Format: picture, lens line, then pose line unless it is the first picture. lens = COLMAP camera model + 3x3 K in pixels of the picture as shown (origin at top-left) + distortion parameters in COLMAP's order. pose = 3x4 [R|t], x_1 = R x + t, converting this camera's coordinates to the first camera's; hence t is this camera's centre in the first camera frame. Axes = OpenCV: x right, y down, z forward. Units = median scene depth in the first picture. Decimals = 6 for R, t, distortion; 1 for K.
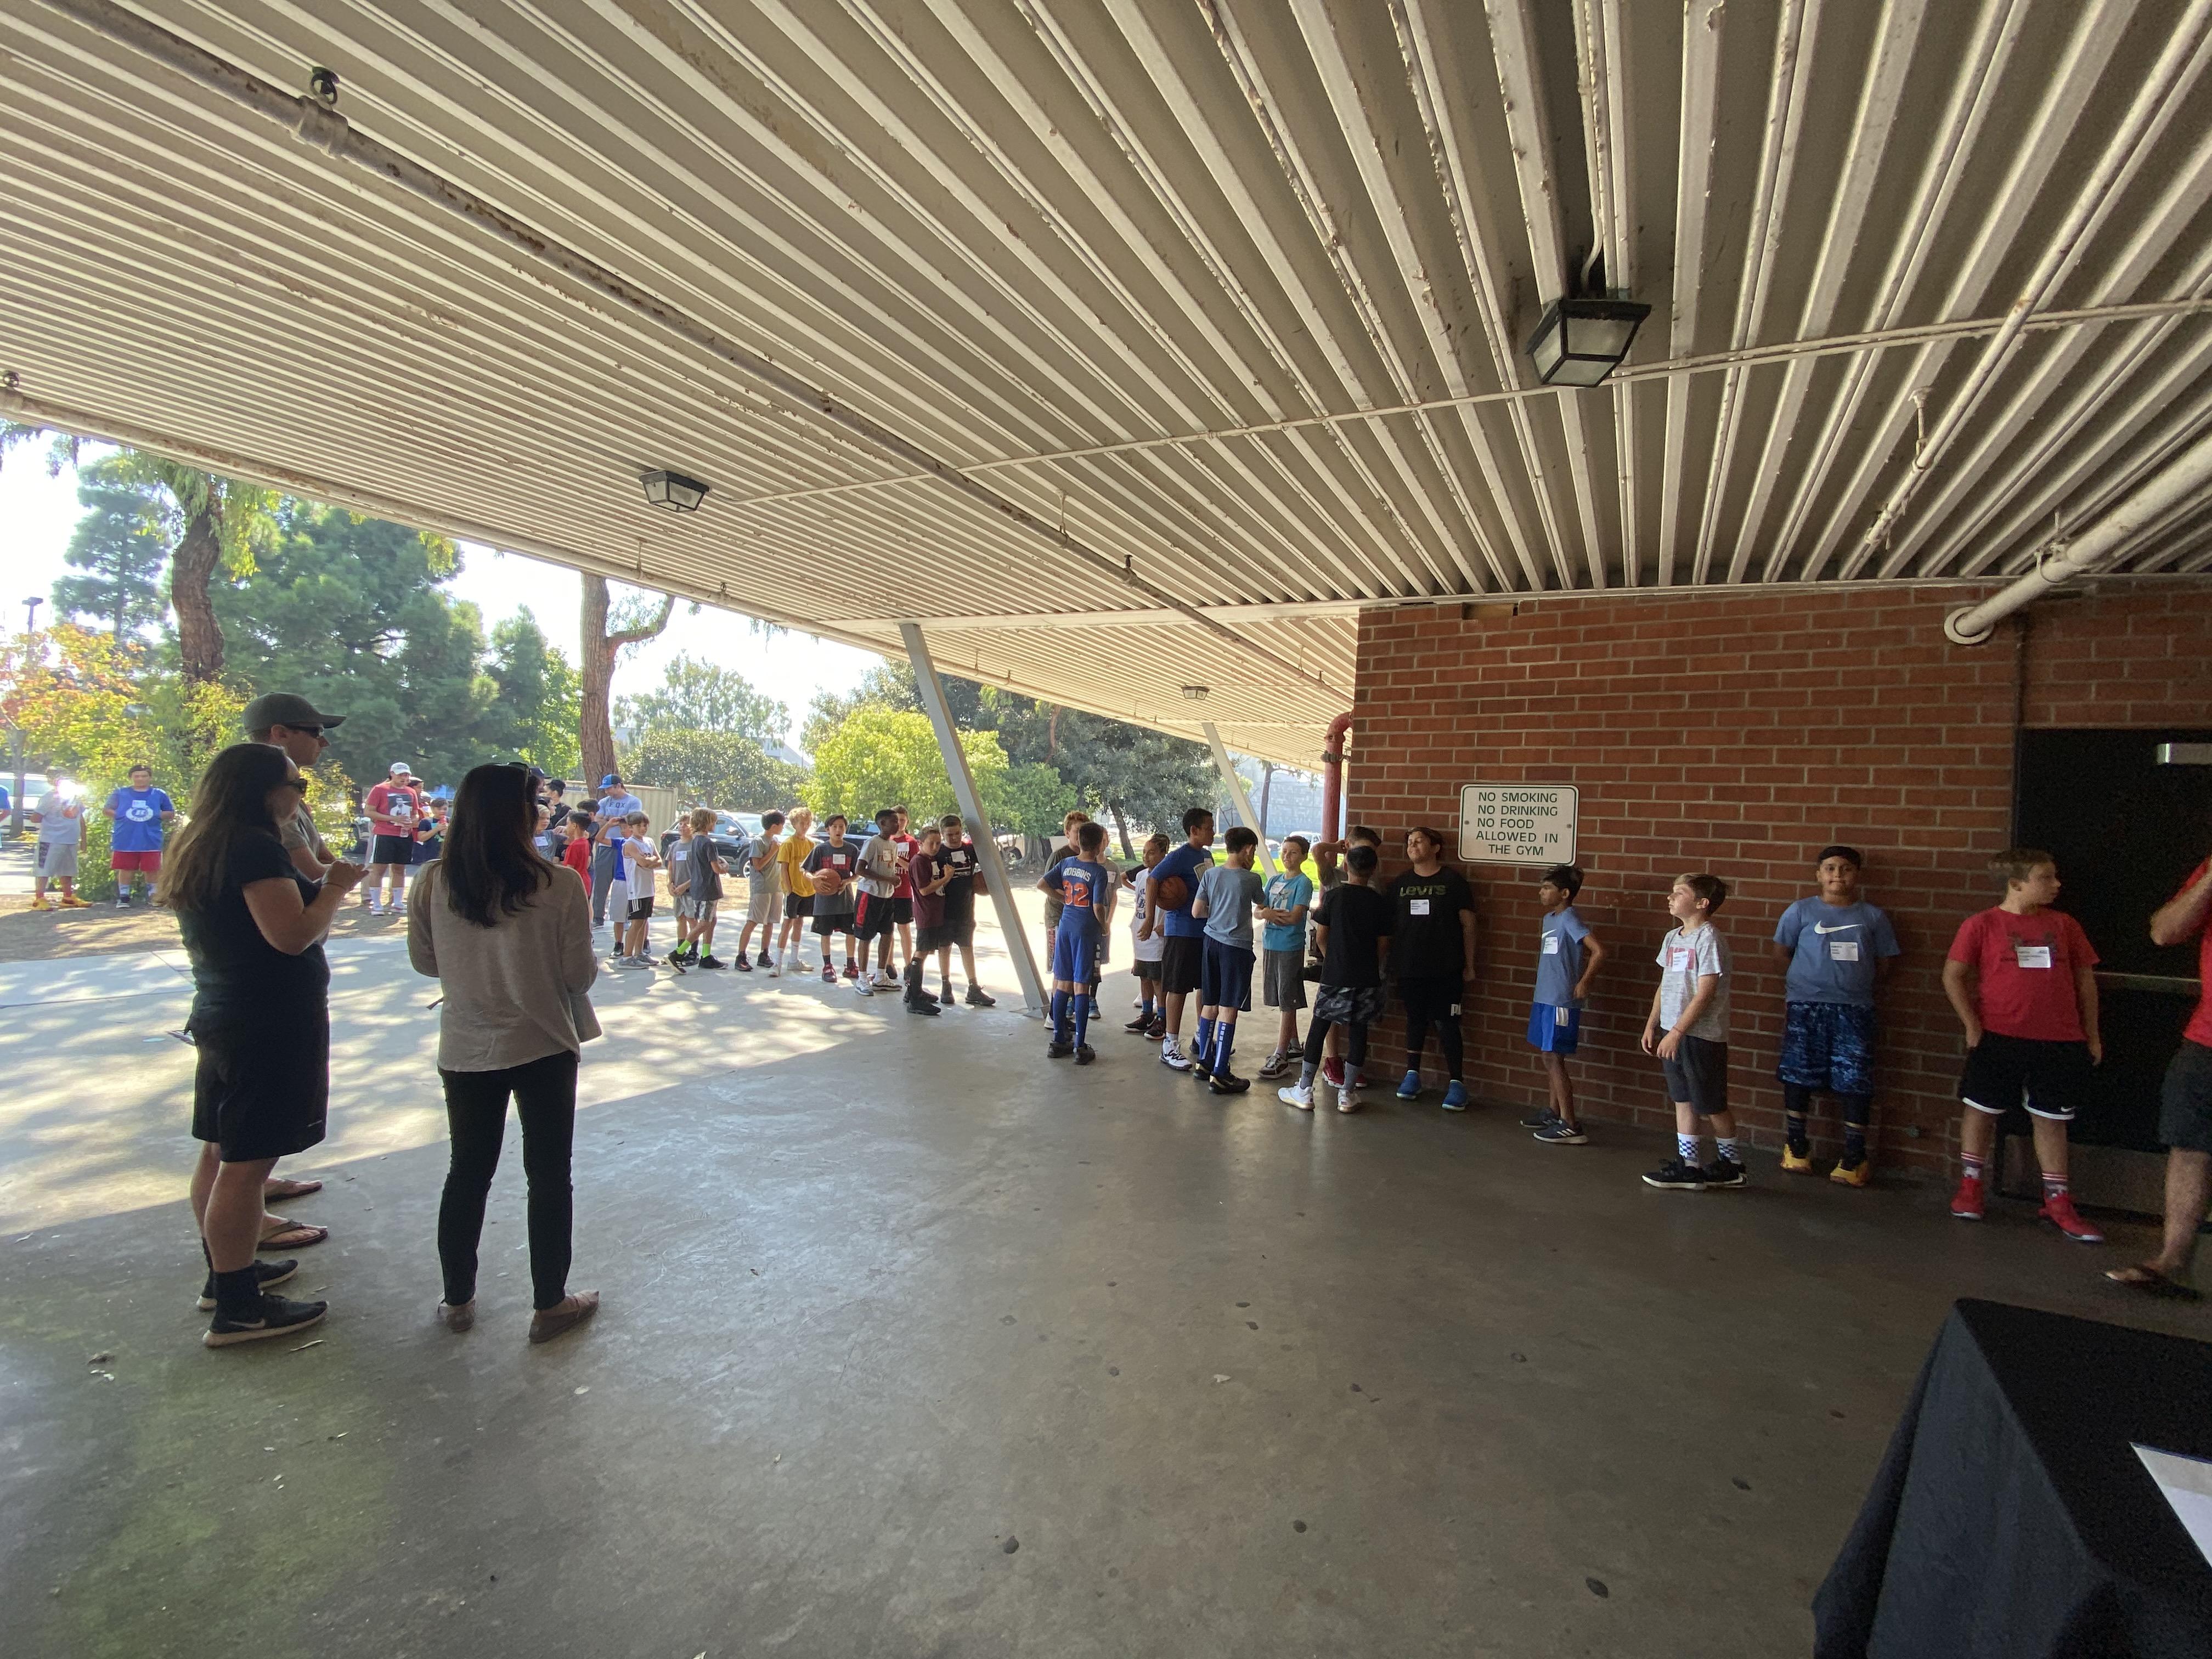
lens RADIAL K [[869.7, 0, 1077.0], [0, 869.7, 825.2], [0, 0, 1]] dist [-0.006078, -0.011046]
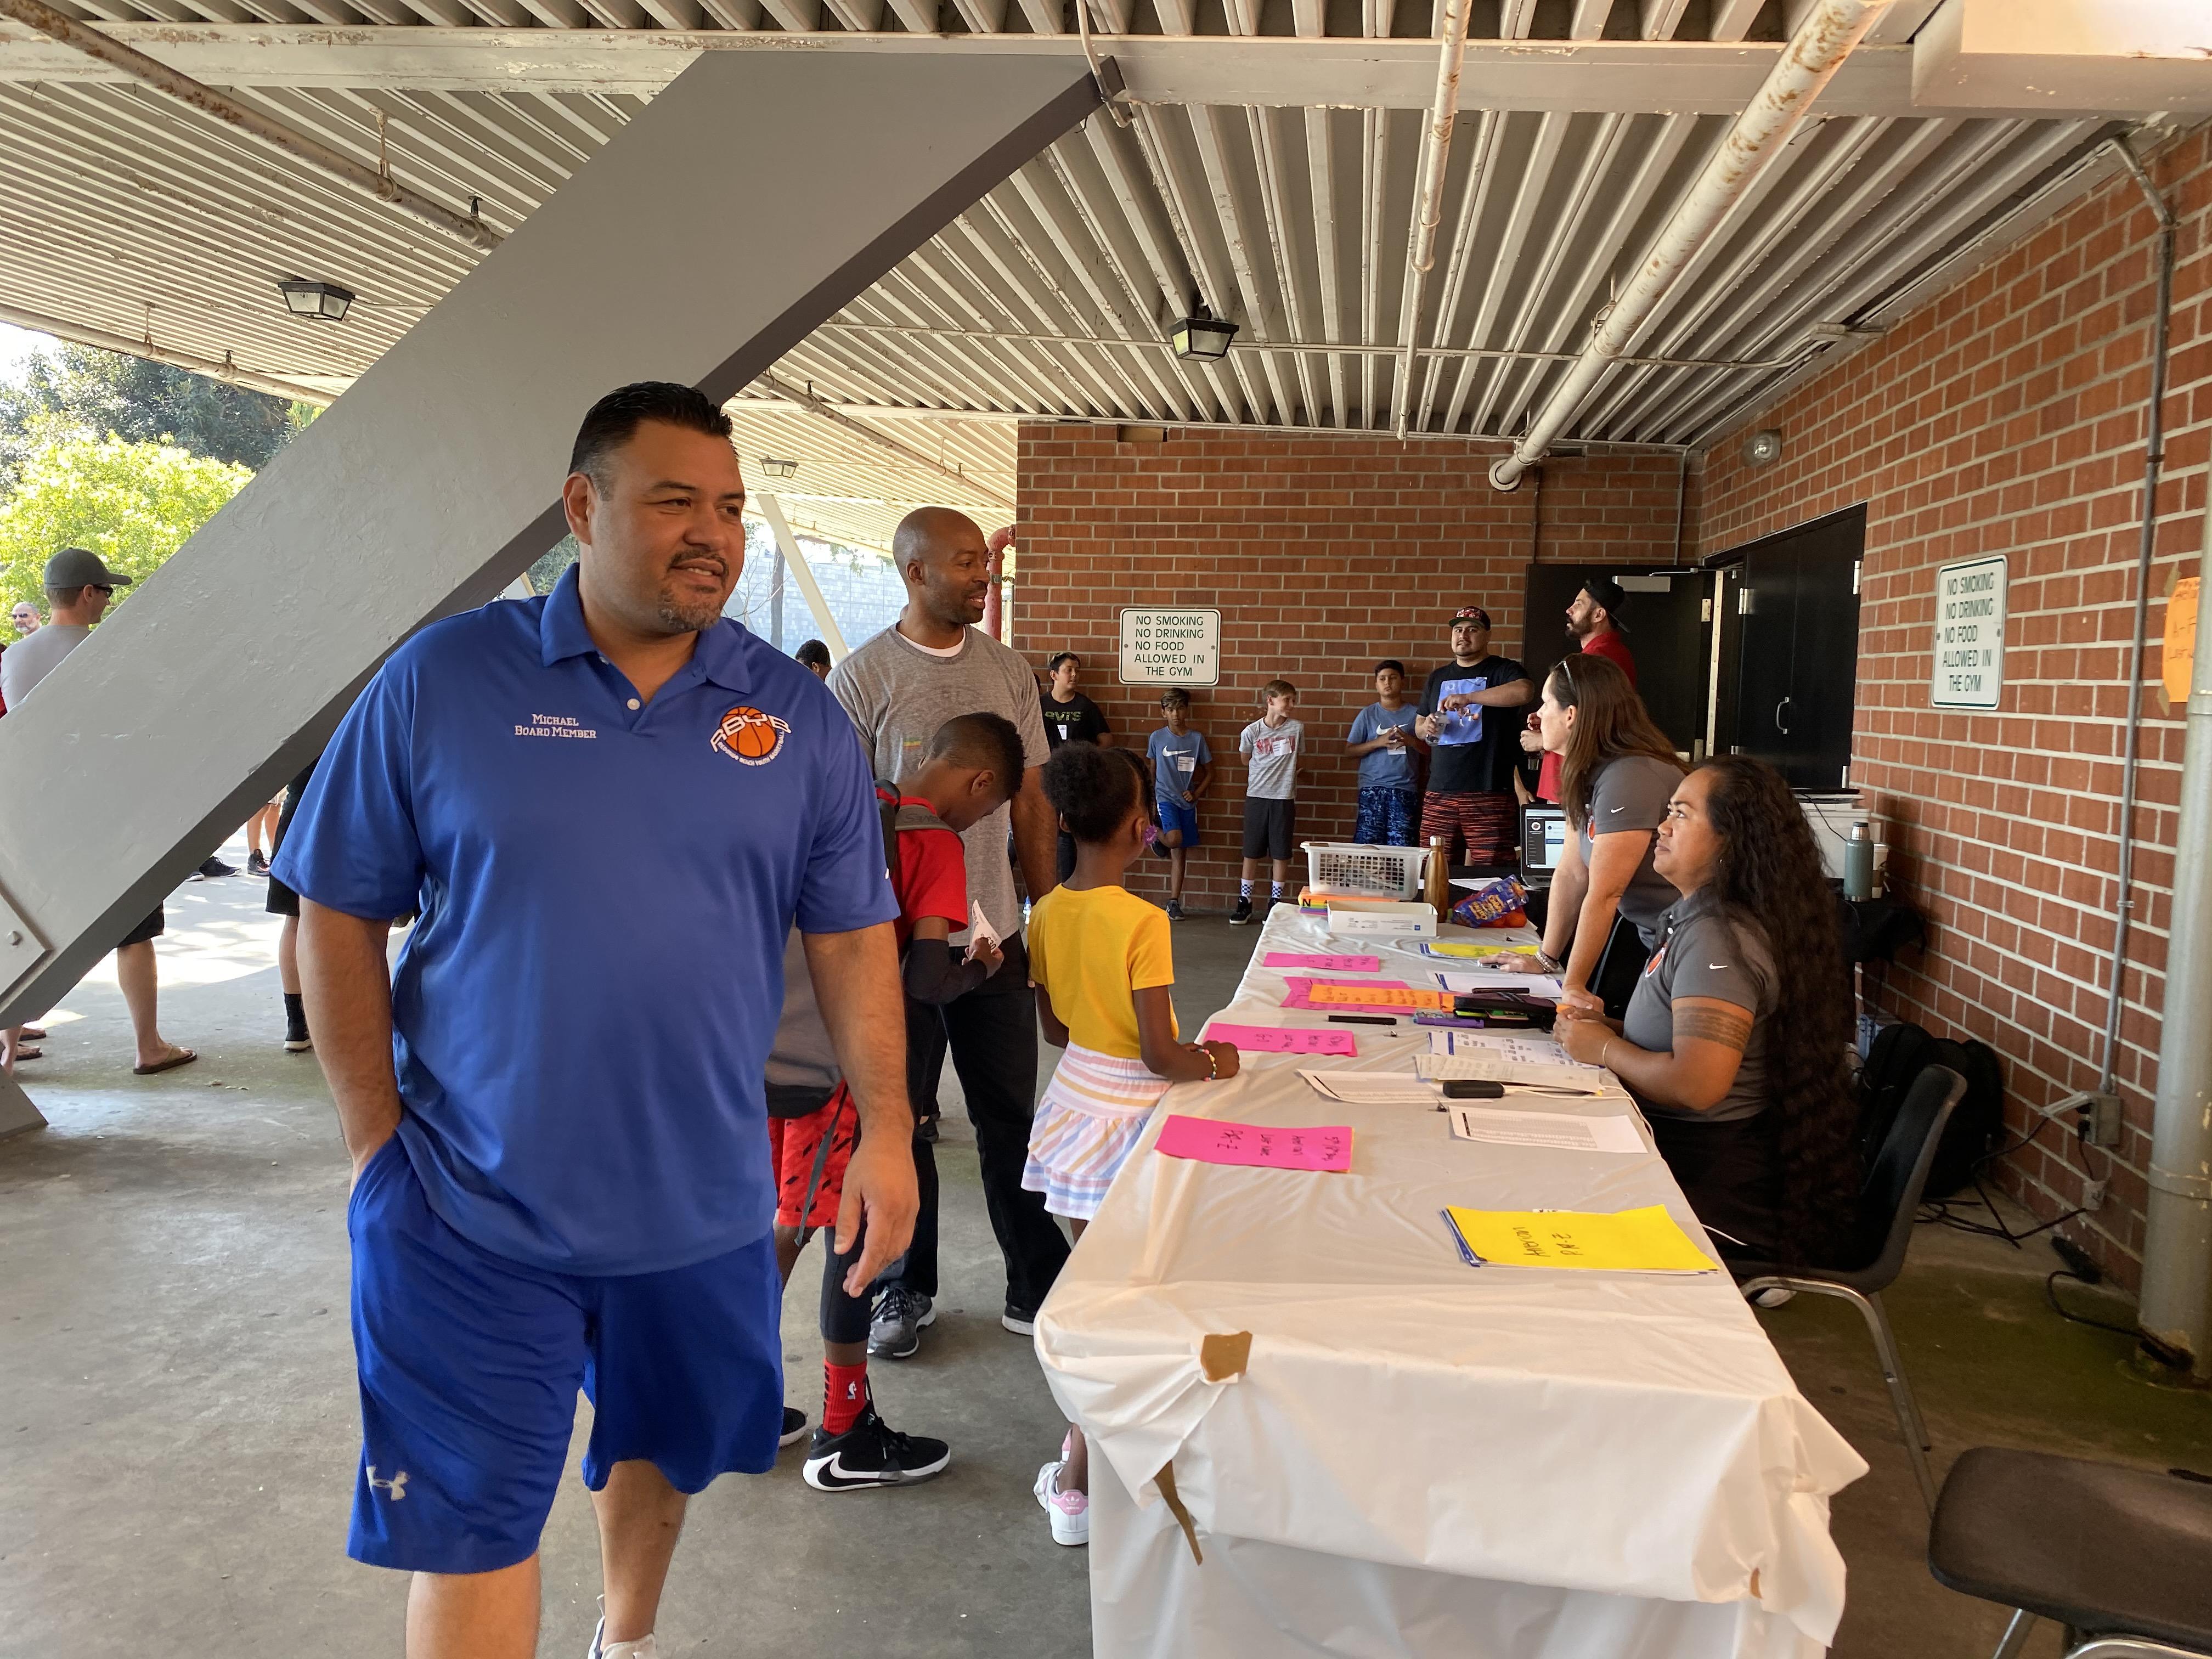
lens RADIAL K [[1668.5, 0, 1107.5], [0, 1668.5, 830.1], [0, 0, 1]] dist [0.026685, -0.049465]
pose [[0.910268, -0.071452, 0.407808, -0.401535], [0.022188, 0.991999, 0.124283, -0.033378], [-0.413425, -0.104083, 0.904570, -0.819466]]
